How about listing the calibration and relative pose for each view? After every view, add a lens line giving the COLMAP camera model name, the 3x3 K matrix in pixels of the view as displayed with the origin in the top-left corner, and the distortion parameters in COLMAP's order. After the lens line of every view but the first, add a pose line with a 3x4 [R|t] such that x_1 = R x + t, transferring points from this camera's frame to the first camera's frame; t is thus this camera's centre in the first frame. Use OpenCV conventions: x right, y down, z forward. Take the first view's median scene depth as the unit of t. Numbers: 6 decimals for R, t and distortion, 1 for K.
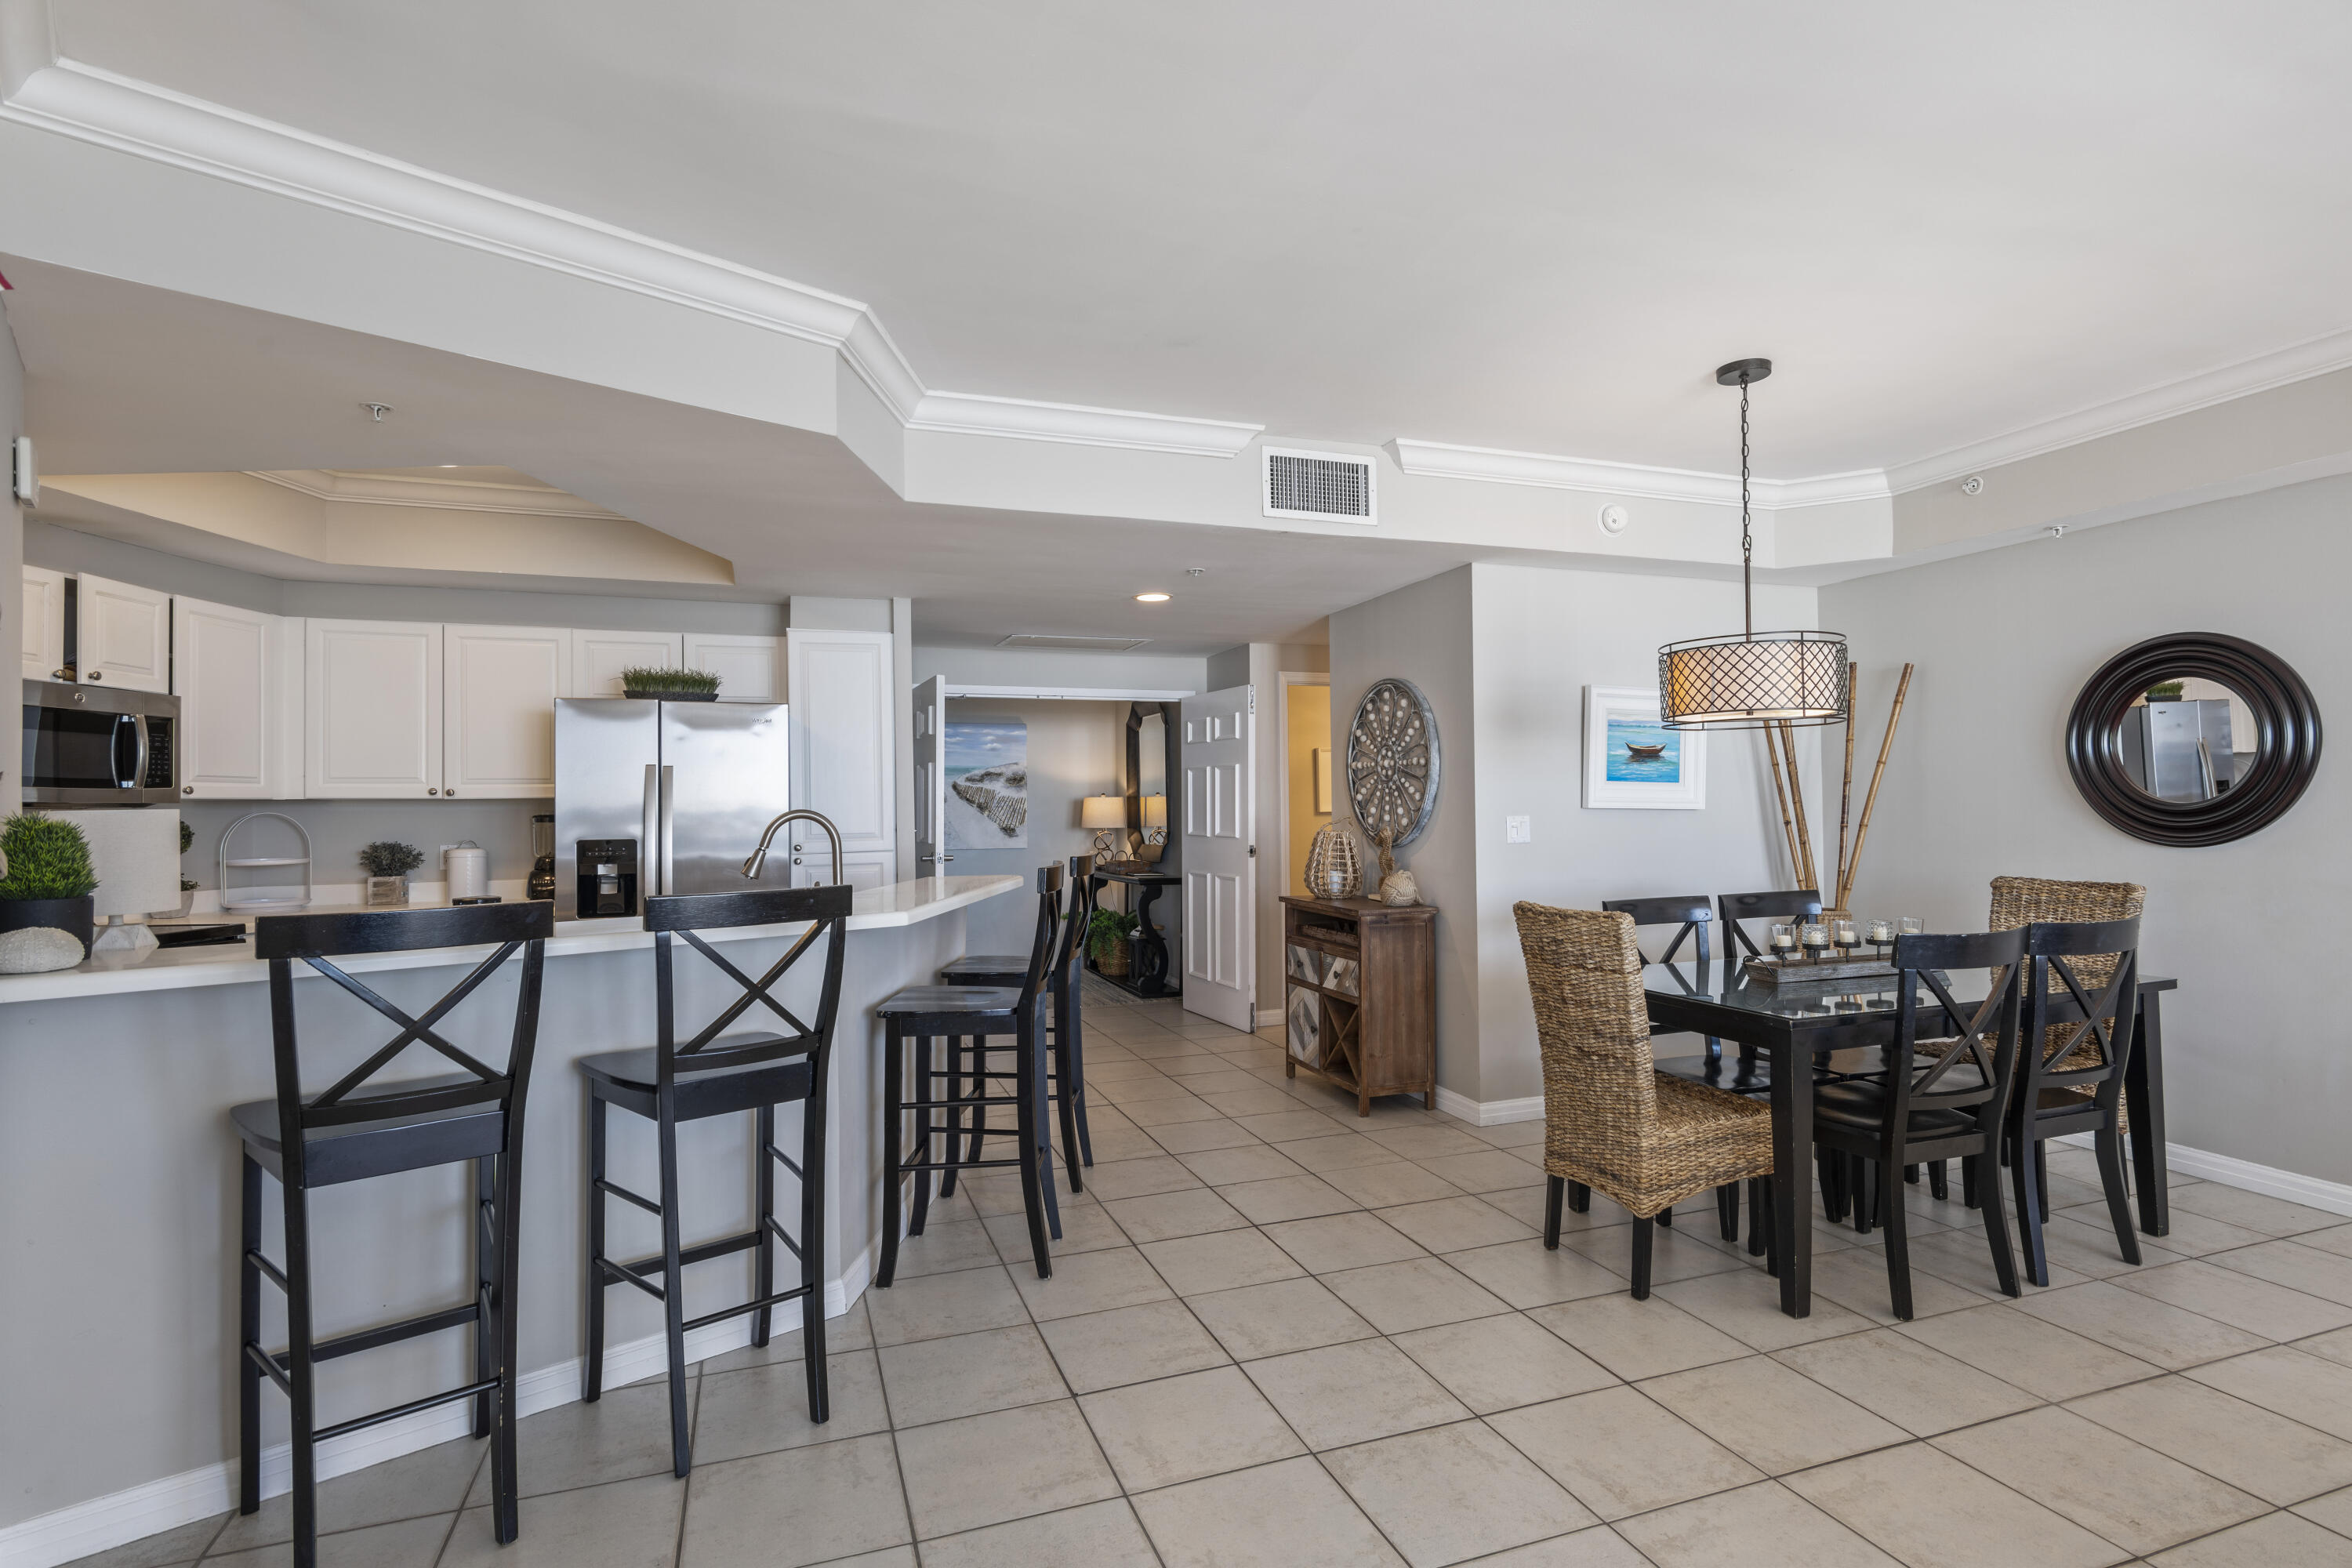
lens RADIAL K [[1146.8, 0, 1172.9], [0, 1146.8, 798.4], [0, 0, 1]] dist [-0.000007, 0.000104]
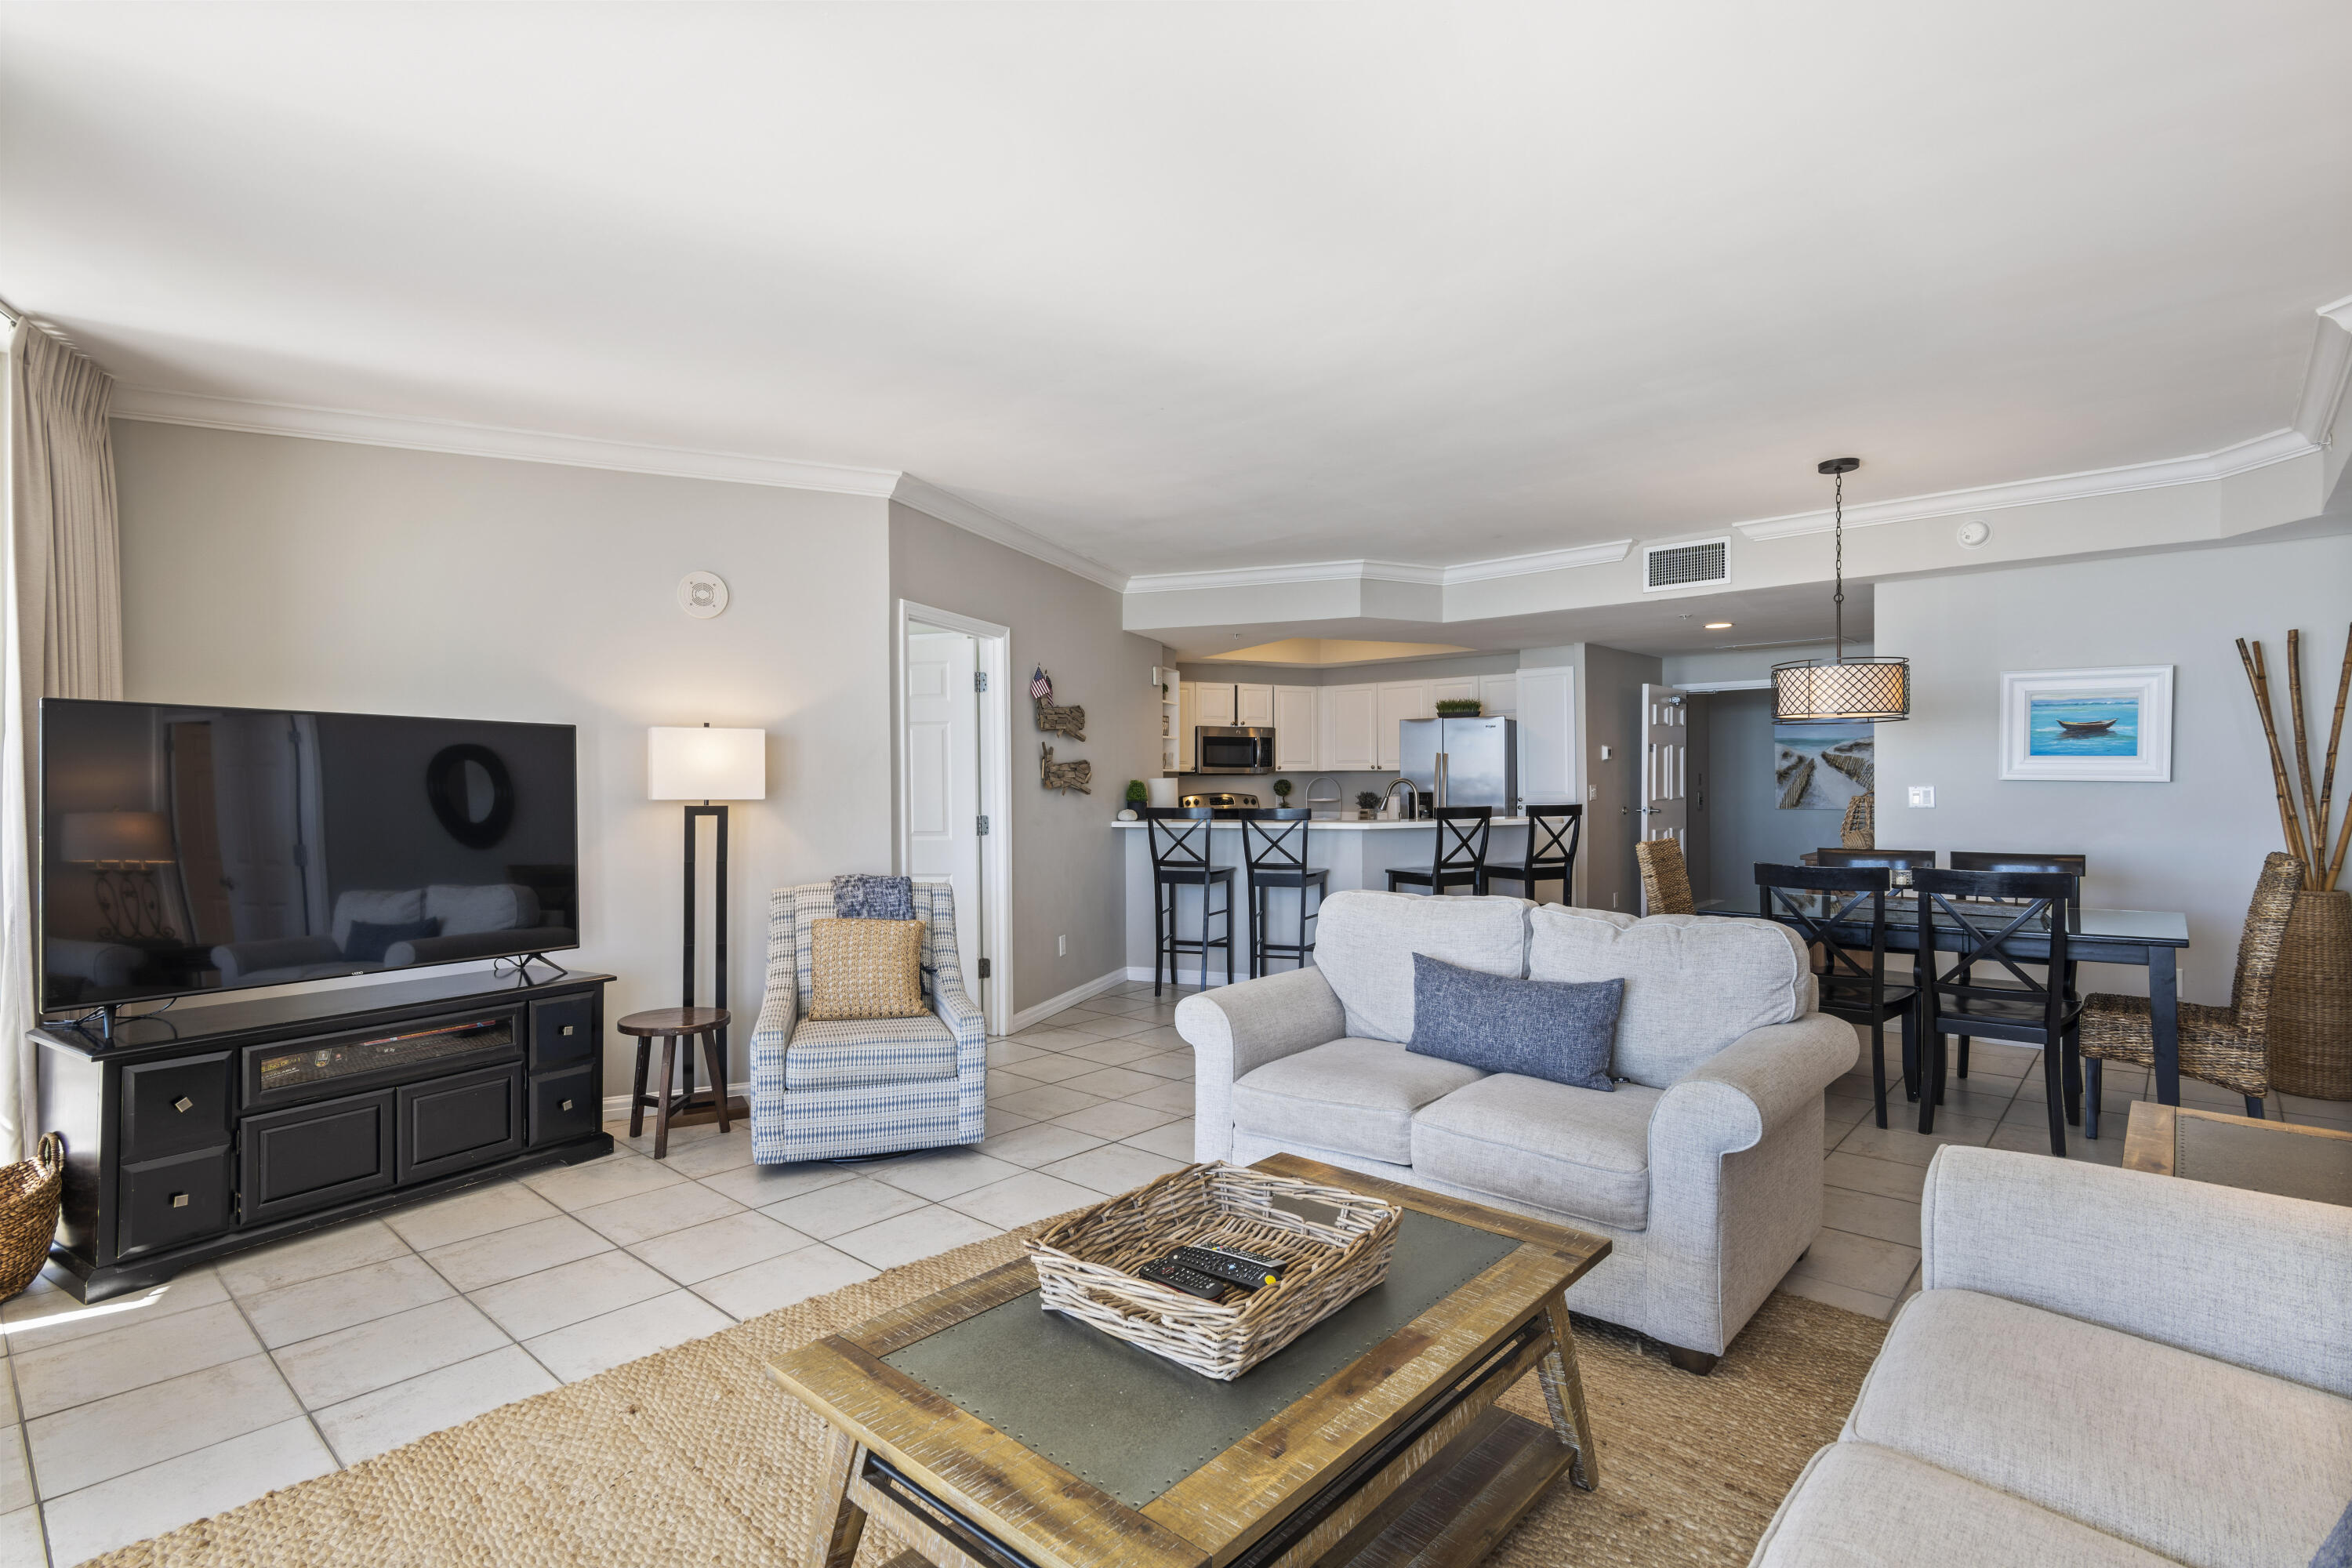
lens RADIAL K [[1146.8, 0, 1172.9], [0, 1146.8, 798.4], [0, 0, 1]] dist [-0.000007, 0.000104]
pose [[0.470451, 0.022807, -0.882131, 0.954005], [0.008158, 0.999511, 0.030193, -0.013663], [0.882388, -0.021401, 0.470035, -0.258969]]
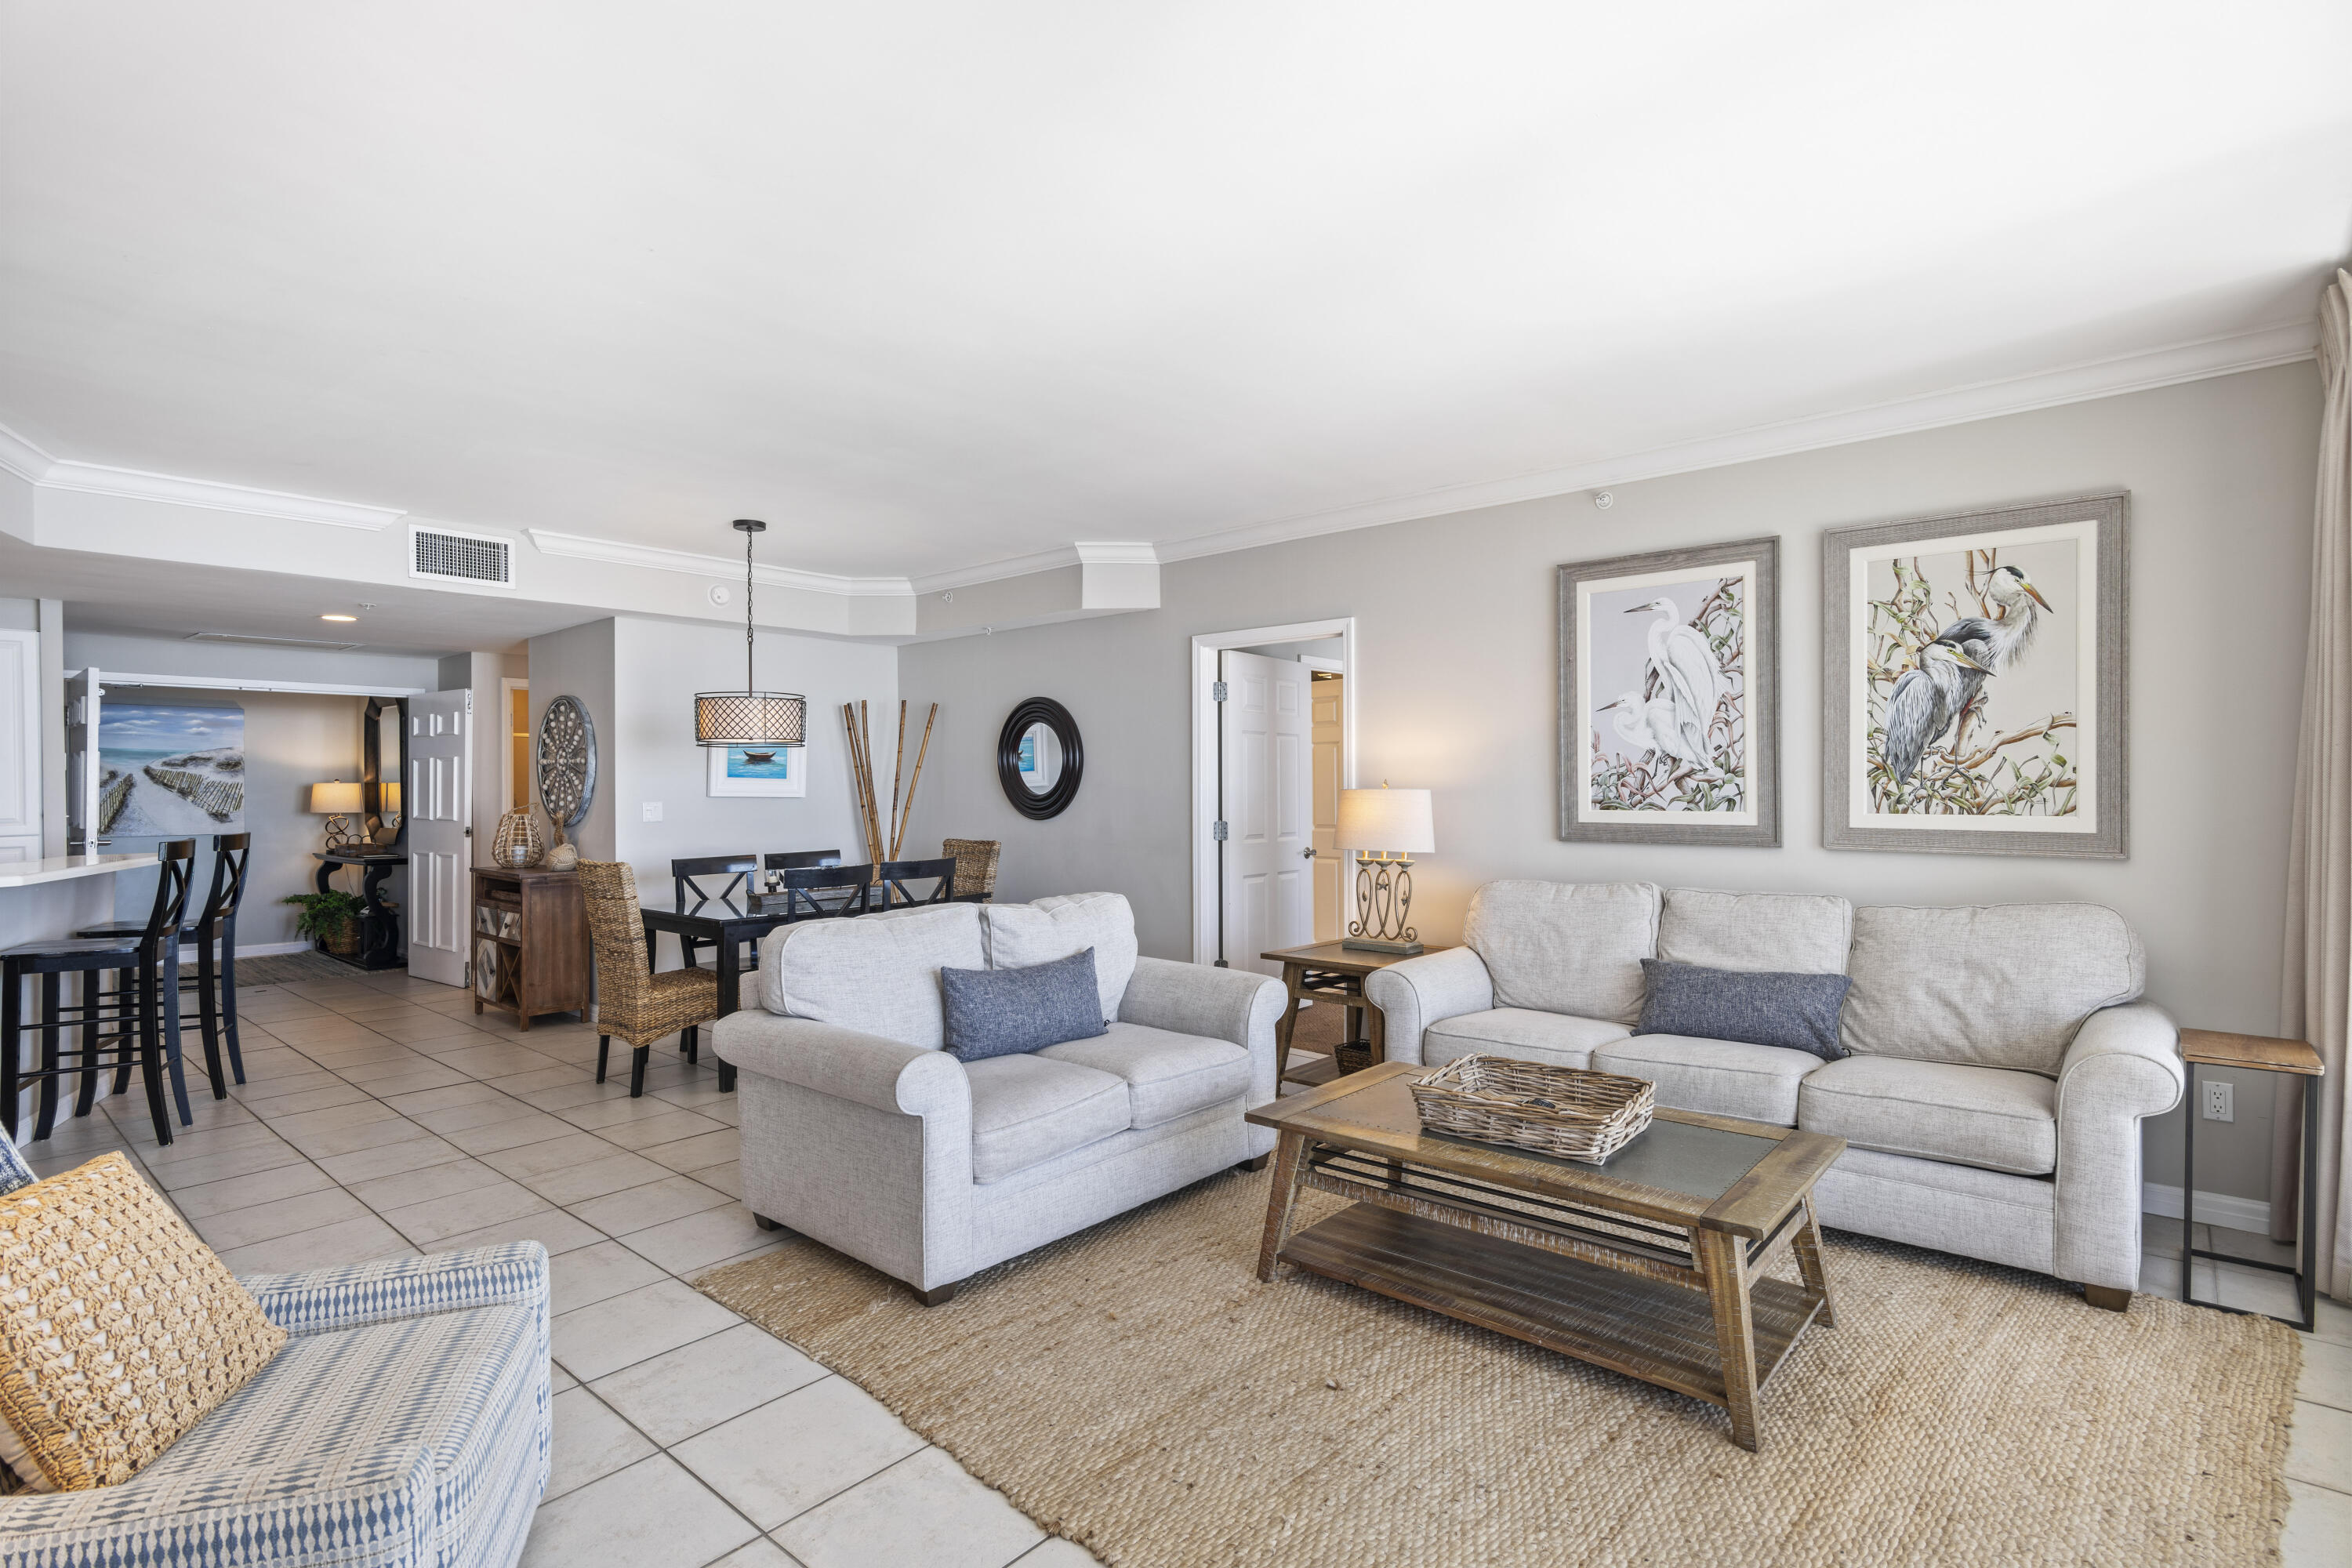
lens RADIAL K [[1146.0, 0, 1187.4], [0, 1146.0, 786.4], [0, 0, 1]] dist [0.000144, -0.000606]
pose [[0.869332, 0.005739, 0.494195, 0.169751], [-0.007761, 0.999968, 0.002041, -0.010940], [-0.494168, -0.005610, 0.869348, -0.491403]]
